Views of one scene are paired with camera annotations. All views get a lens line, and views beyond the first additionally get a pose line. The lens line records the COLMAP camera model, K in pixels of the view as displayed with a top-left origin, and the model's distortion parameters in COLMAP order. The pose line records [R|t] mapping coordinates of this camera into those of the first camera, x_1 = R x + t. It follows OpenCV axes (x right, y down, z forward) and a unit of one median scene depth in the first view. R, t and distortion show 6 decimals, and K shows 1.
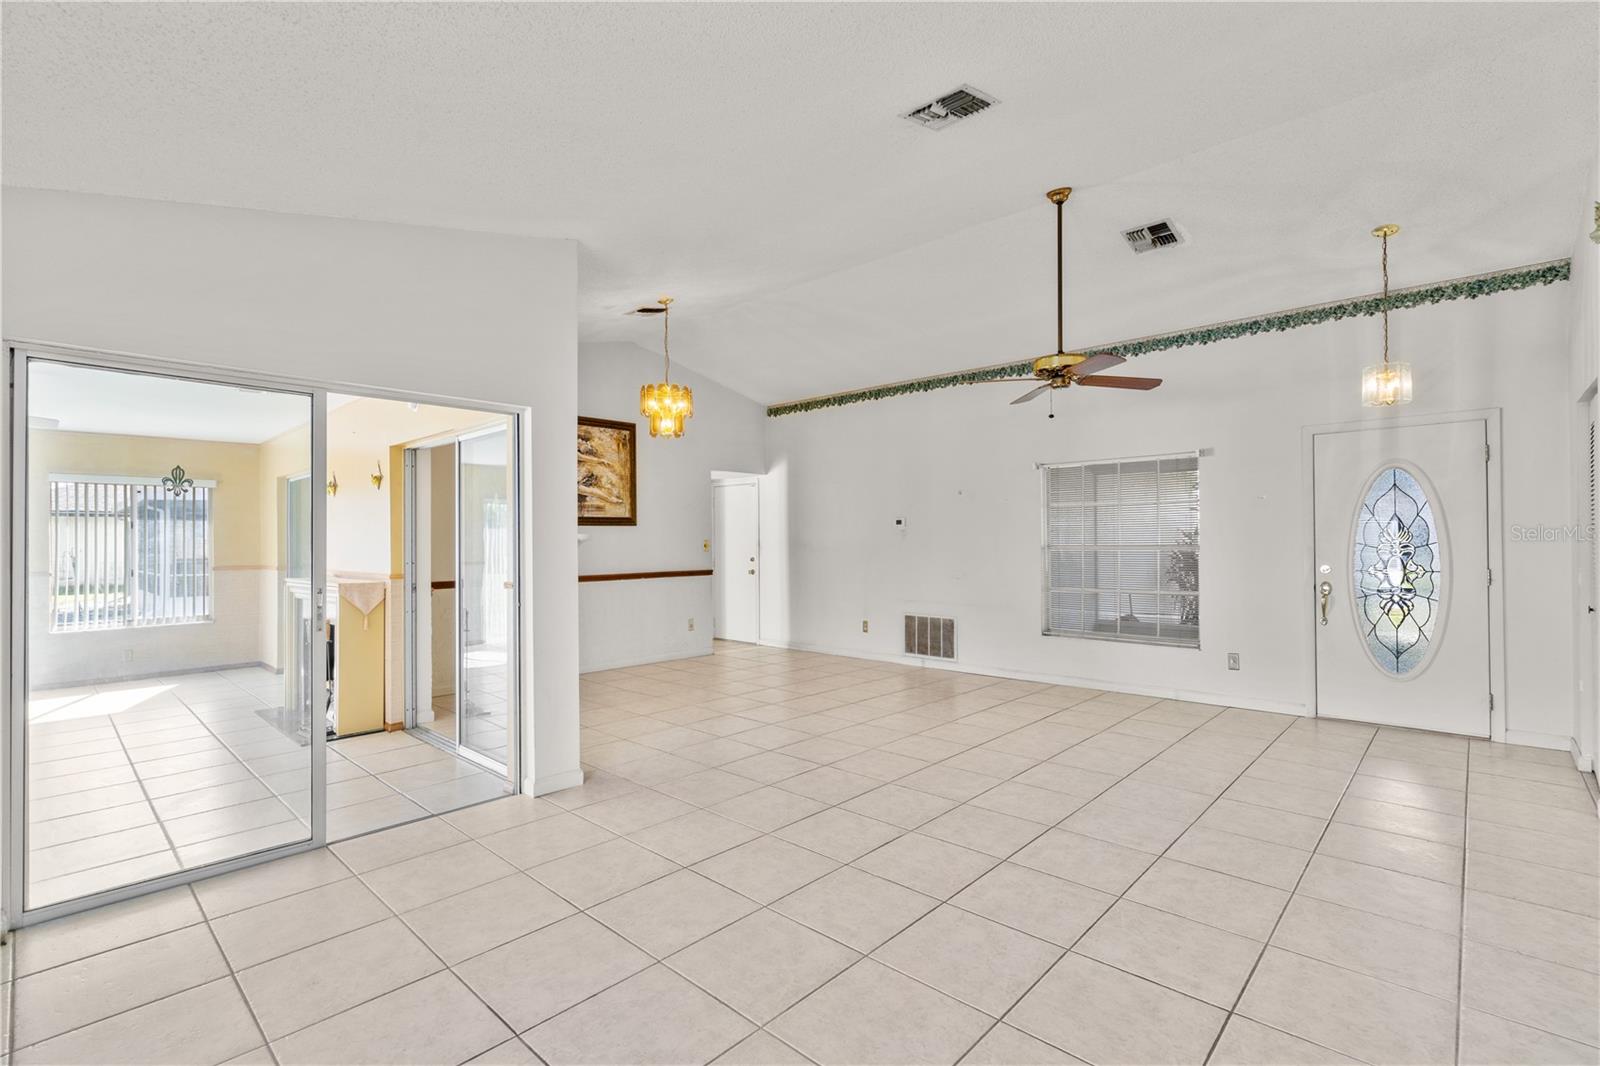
lens RADIAL K [[729.9, 0, 802.9], [0, 729.9, 535.8], [0, 0, 1]] dist [0.000486, -0.000124]
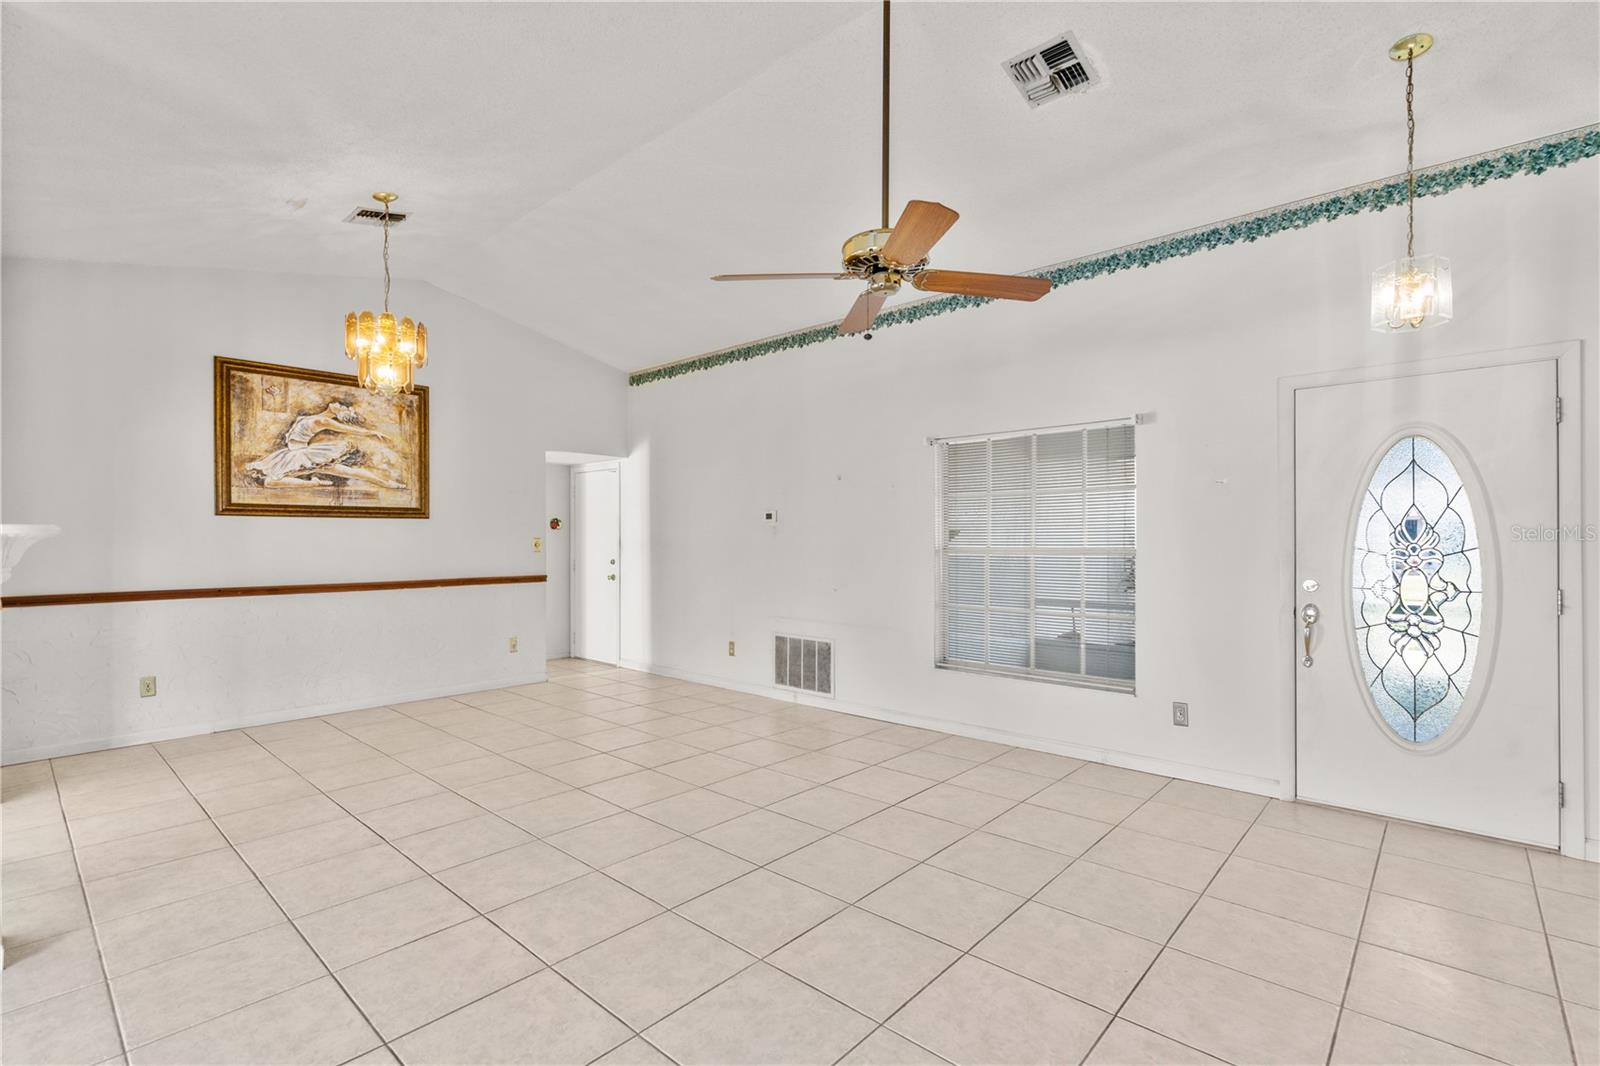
lens RADIAL K [[722.6, 0, 805.9], [0, 722.6, 537.5], [0, 0, 1]] dist [-0.003248, 0.000494]
pose [[0.999870, 0.006262, 0.014874, 0.171480], [-0.006320, 0.999972, 0.003897, 0.000653], [-0.014850, -0.003990, 0.999882, 0.244147]]
